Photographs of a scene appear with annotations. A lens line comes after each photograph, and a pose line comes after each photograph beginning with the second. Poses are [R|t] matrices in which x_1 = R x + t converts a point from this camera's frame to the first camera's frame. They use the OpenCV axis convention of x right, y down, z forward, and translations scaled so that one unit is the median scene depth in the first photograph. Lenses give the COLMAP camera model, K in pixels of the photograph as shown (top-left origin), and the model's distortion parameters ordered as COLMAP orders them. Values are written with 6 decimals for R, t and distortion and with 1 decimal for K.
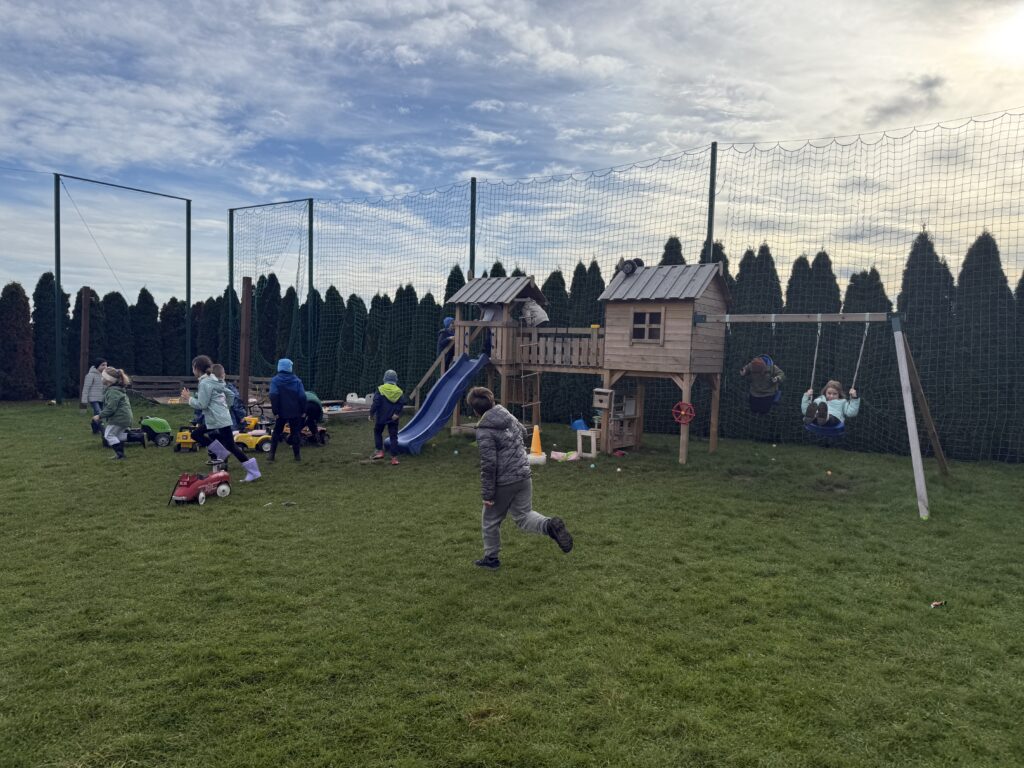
lens RADIAL K [[698.7, 0, 512.3], [0, 698.7, 383.9], [0, 0, 1]] dist [-0.006801, -0.007495]
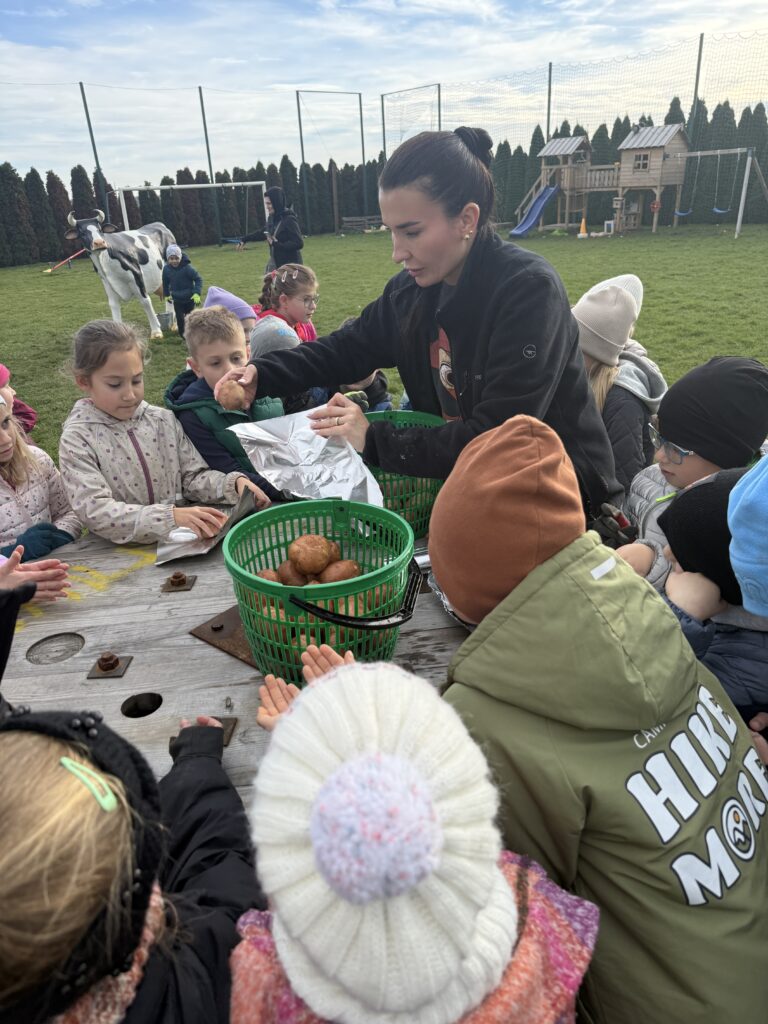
lens RADIAL K [[698.7, 0, 380.9], [0, 698.7, 515.1], [0, 0, 1]] dist [-0.006801, -0.007495]
pose [[0.967685, 0.031052, -0.250244, -0.002648], [0.065603, 0.927213, 0.368743, 0.065760], [0.243480, -0.373244, 0.895213, -1.236358]]
